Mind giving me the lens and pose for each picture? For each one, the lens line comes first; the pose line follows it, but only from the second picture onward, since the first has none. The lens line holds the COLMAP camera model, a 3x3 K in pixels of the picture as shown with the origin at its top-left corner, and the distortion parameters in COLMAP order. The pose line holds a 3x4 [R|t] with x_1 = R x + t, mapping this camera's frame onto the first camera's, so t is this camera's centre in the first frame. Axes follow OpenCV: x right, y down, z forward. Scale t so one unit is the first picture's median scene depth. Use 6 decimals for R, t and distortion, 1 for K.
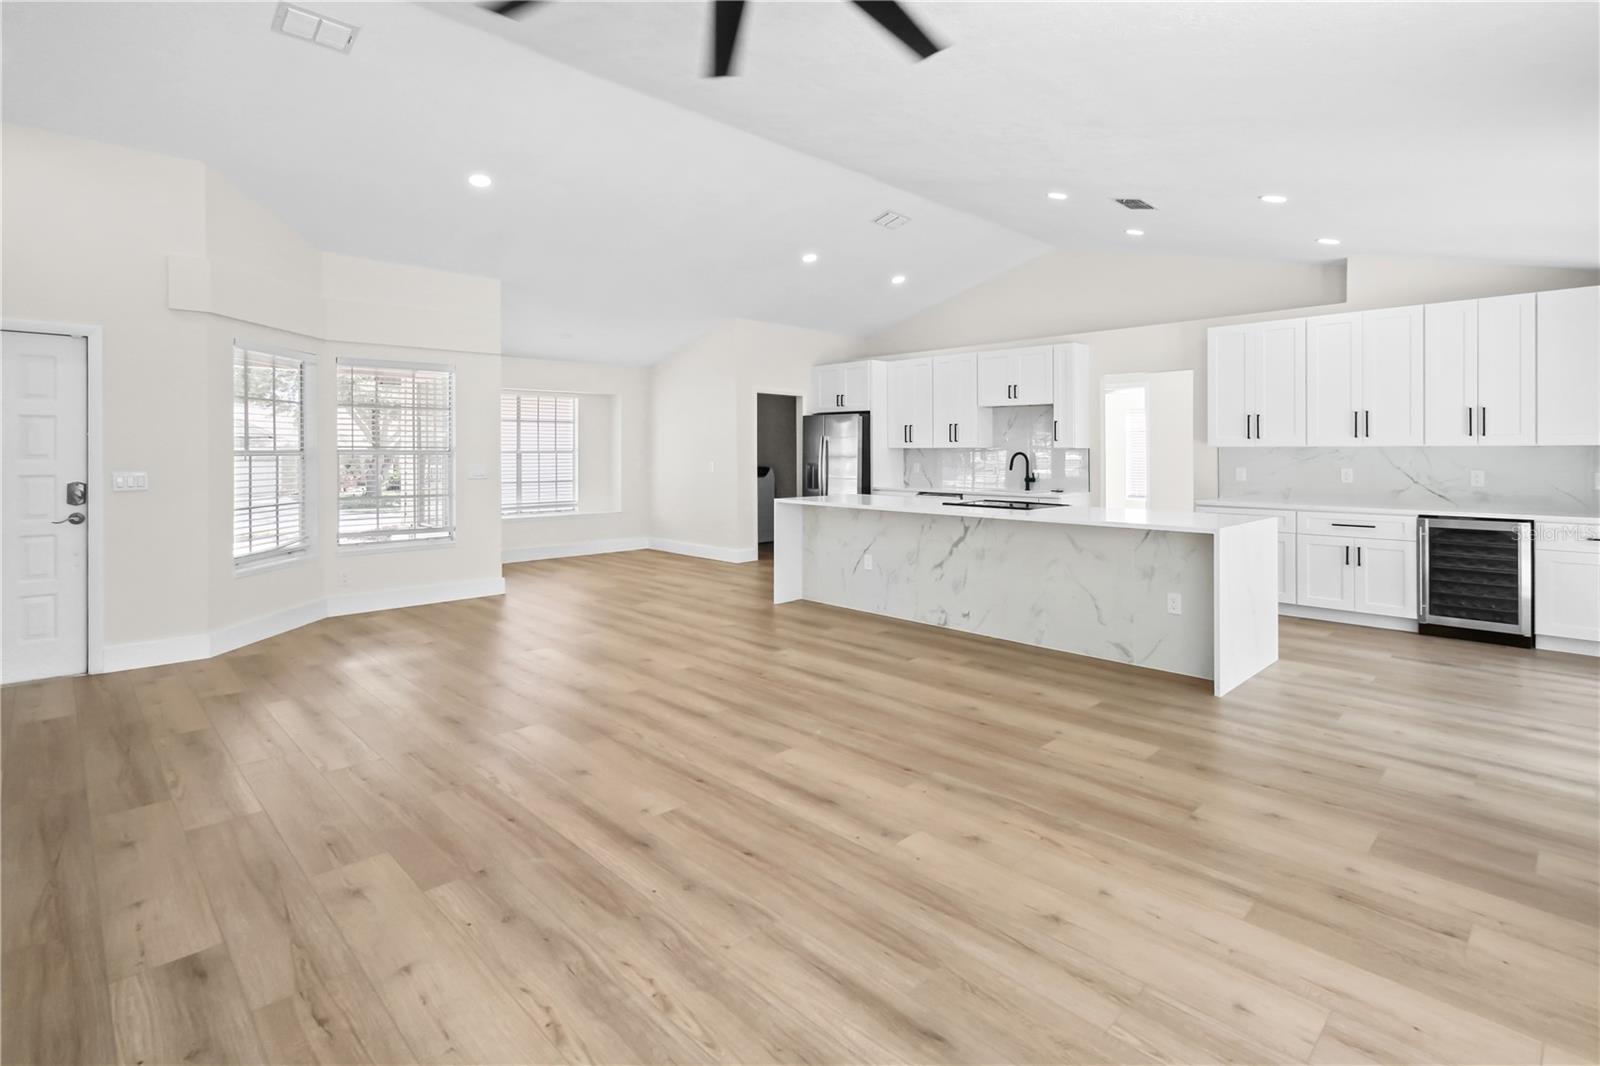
lens RADIAL K [[752.3, 0, 815.6], [0, 752.3, 474.2], [0, 0, 1]] dist [-0.003660, 0.001139]
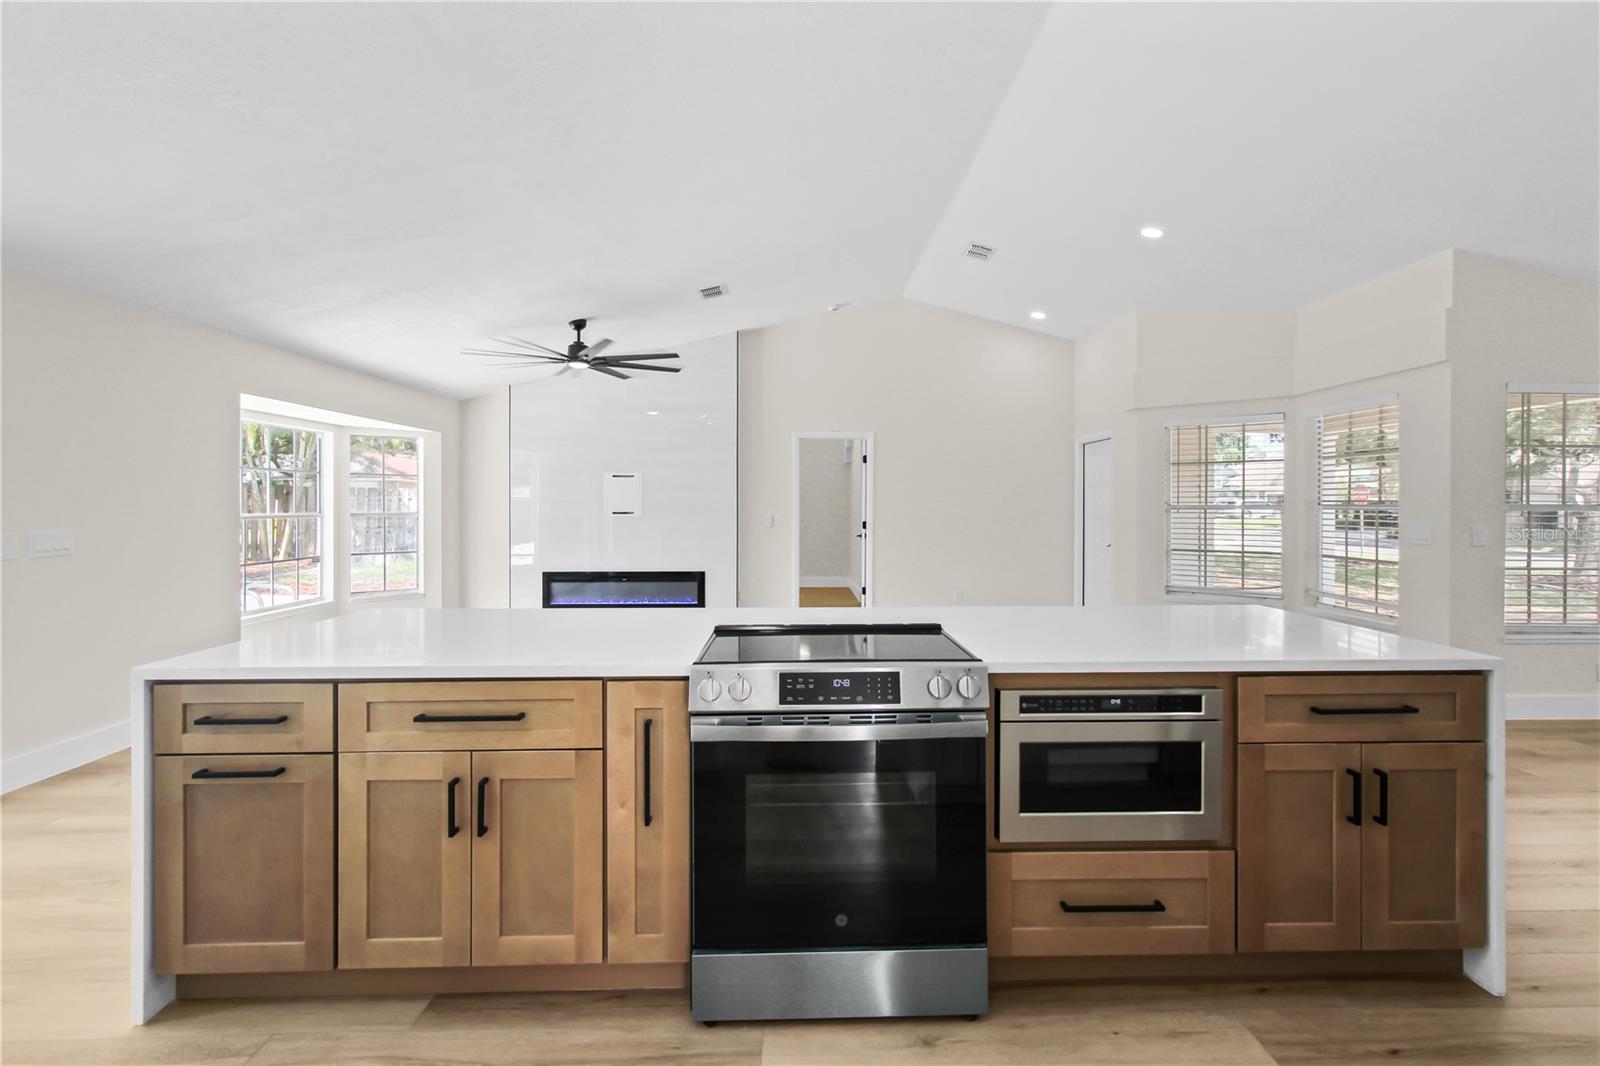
lens RADIAL K [[752.3, 0, 816.0], [0, 752.3, 515.0], [0, 0, 1]] dist [-0.003660, 0.001139]
pose [[-0.680543, 0.008257, -0.732662, 0.556835], [-0.024015, 0.999148, 0.033567, -0.037670], [0.732315, 0.040438, -0.679765, 1.291877]]
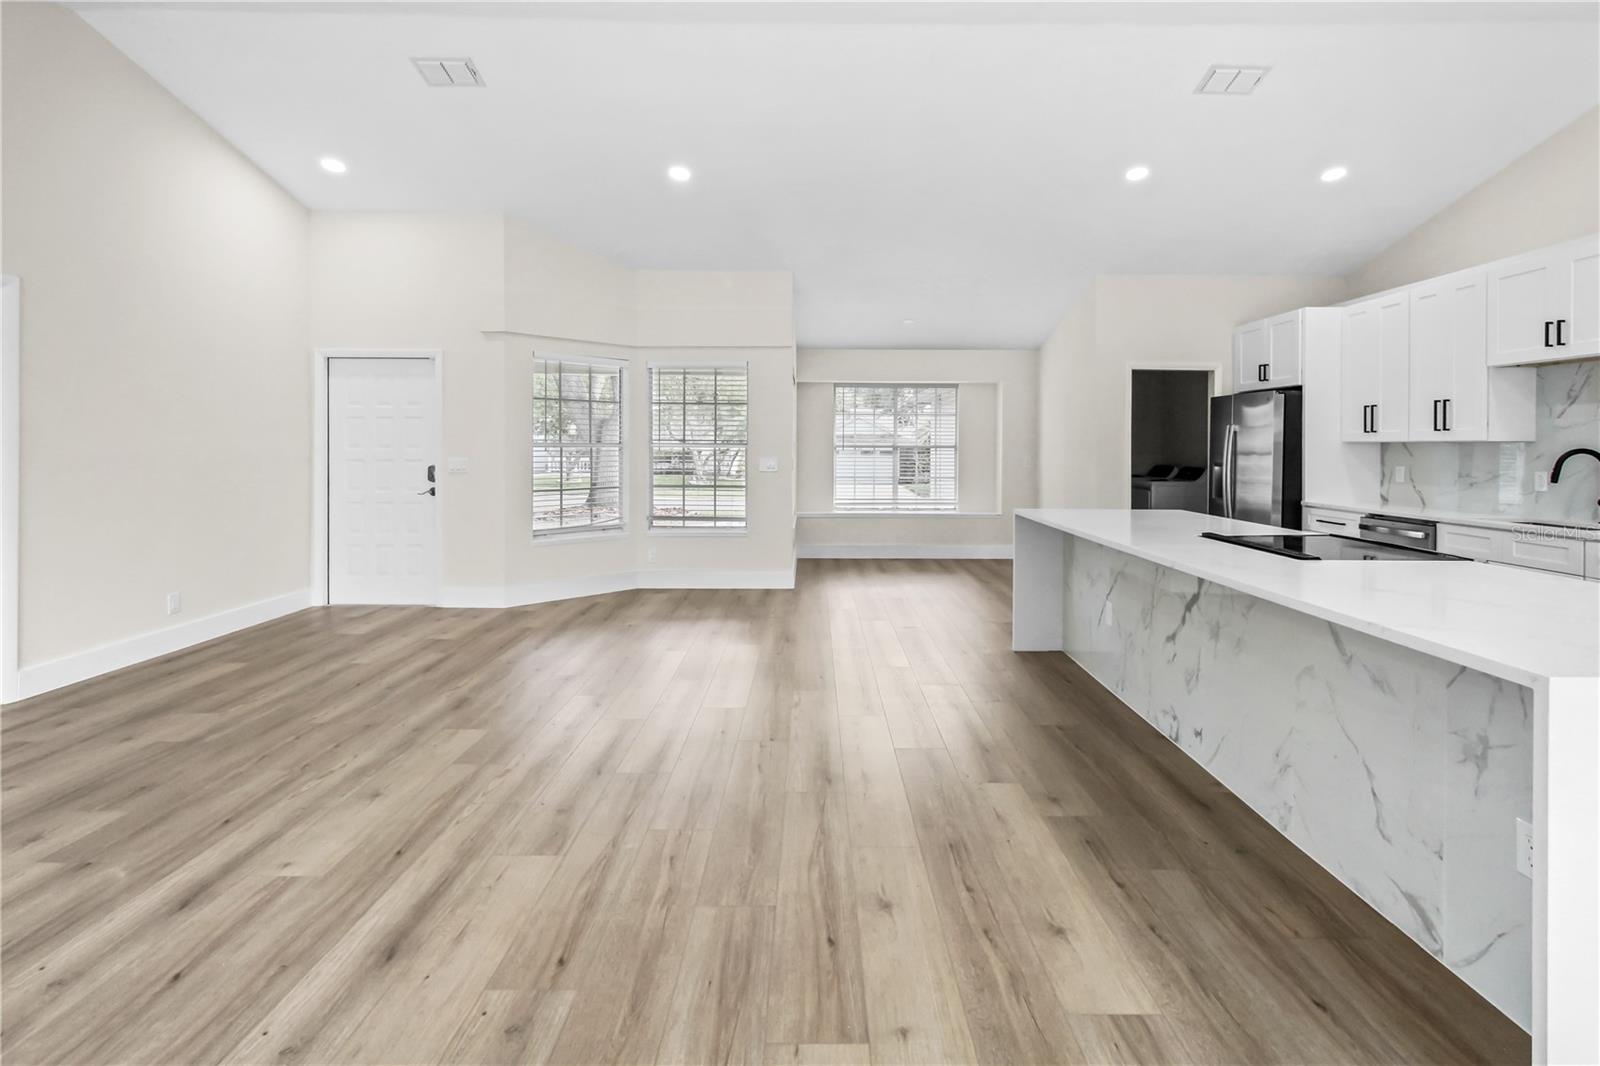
lens RADIAL K [[767.9, 0, 828.7], [0, 767.9, 462.0], [0, 0, 1]] dist [-0.000229, 0.003016]
pose [[0.723136, 0.017356, -0.690488, 0.384750], [-0.026855, 0.999635, -0.002998, -0.006897], [0.690184, 0.020711, 0.723338, 0.382367]]
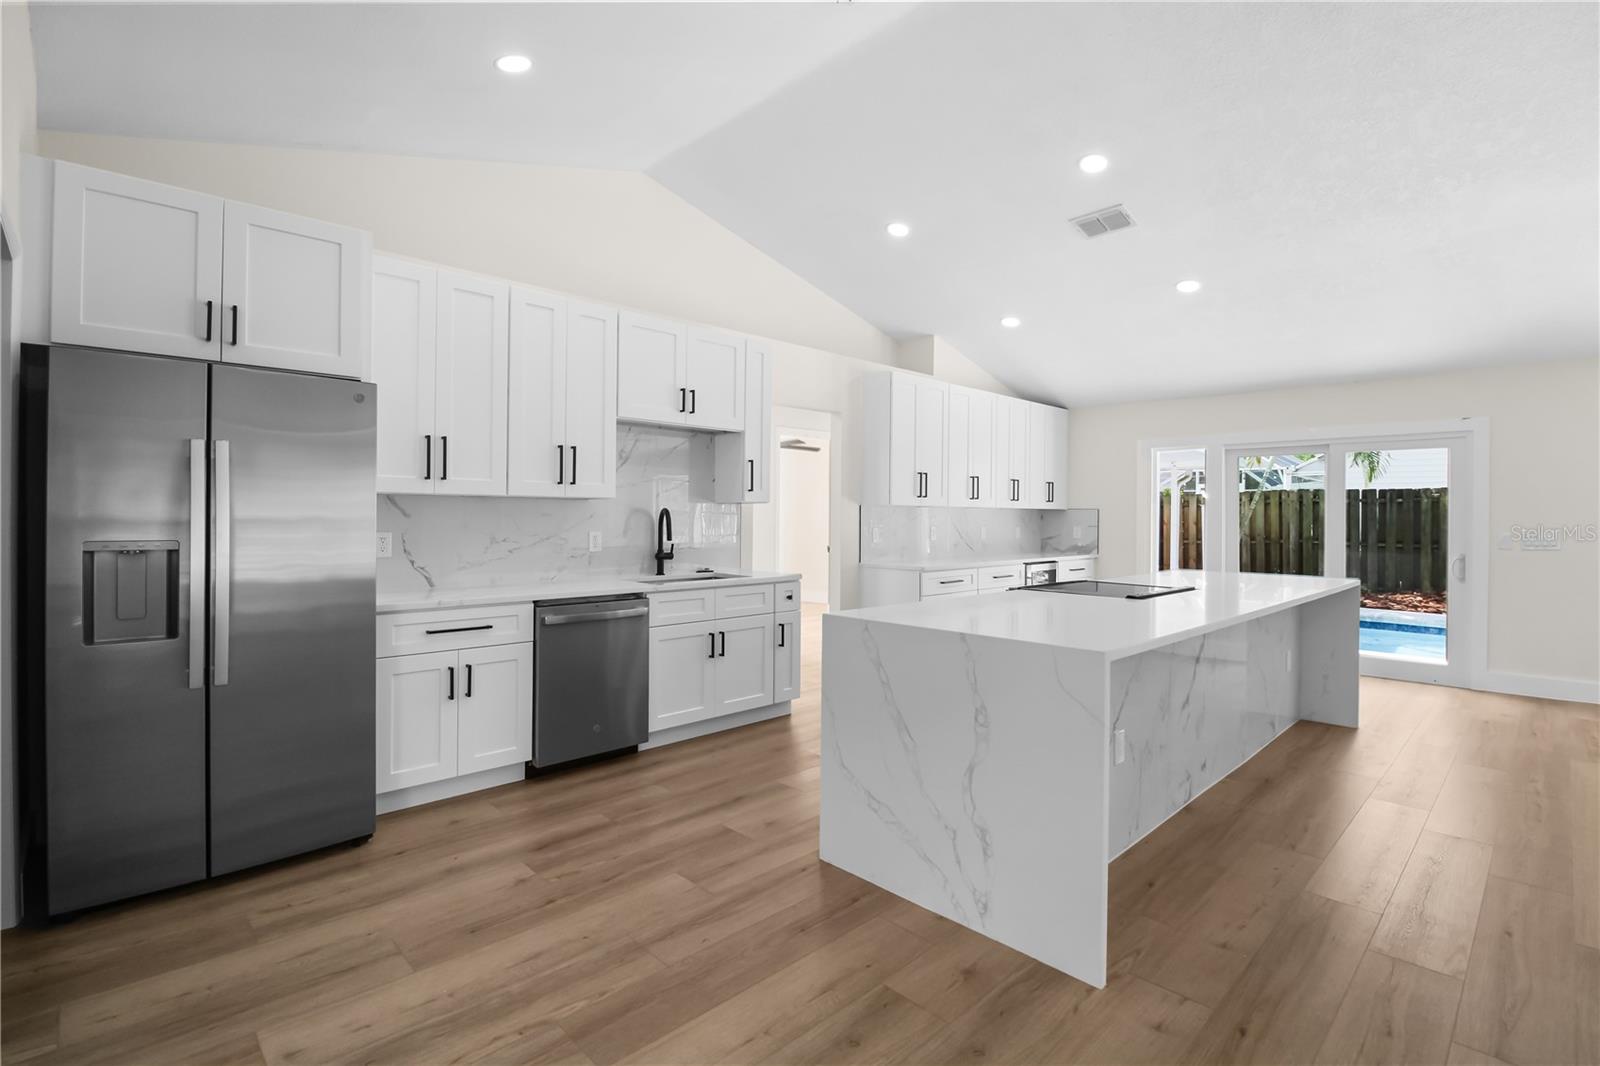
lens RADIAL K [[752.3, 0, 816.4], [0, 752.3, 518.5], [0, 0, 1]] dist [-0.003660, 0.001139]
pose [[-0.001055, -0.003631, 0.999993, -0.423742], [0.023684, 0.999713, 0.003655, -0.030429], [-0.999719, 0.023688, -0.000968, 1.296294]]
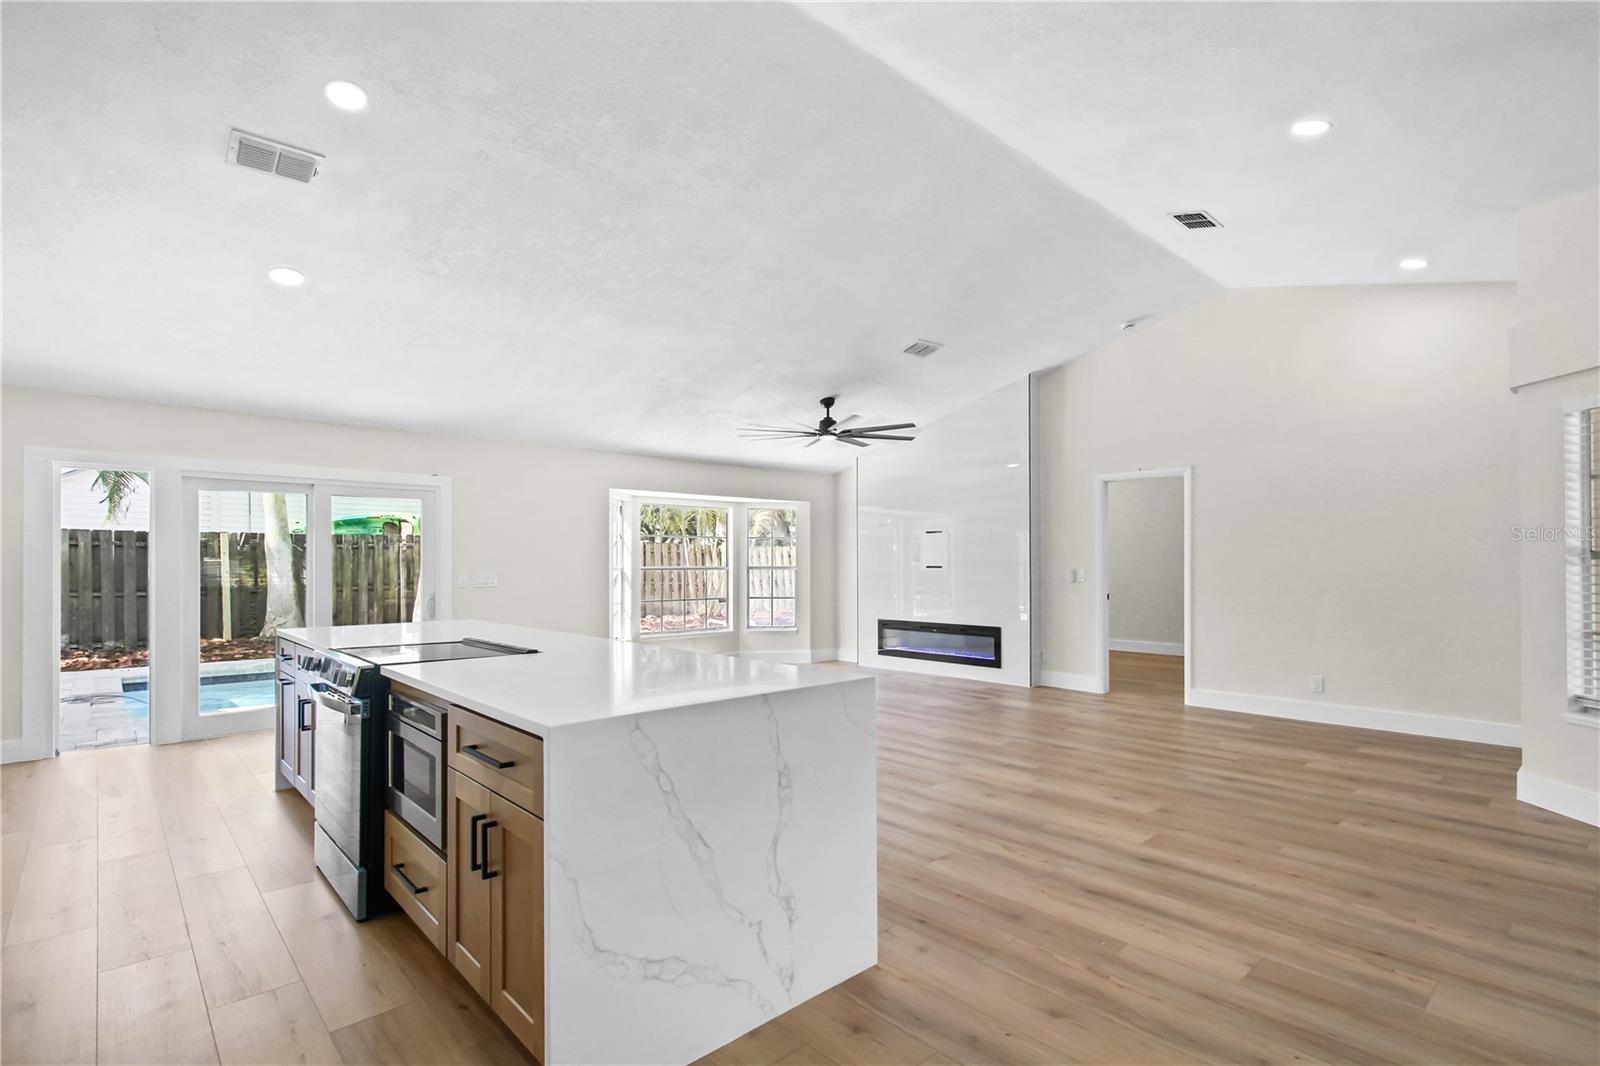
lens RADIAL K [[767.9, 0, 817.4], [0, 767.9, 569.9], [0, 0, 1]] dist [-0.000229, 0.003016]
pose [[-0.999484, 0.001794, 0.032072, -0.046174], [0.003013, 0.999274, 0.037982, -0.038898], [-0.031981, 0.038059, -0.998764, 1.589792]]
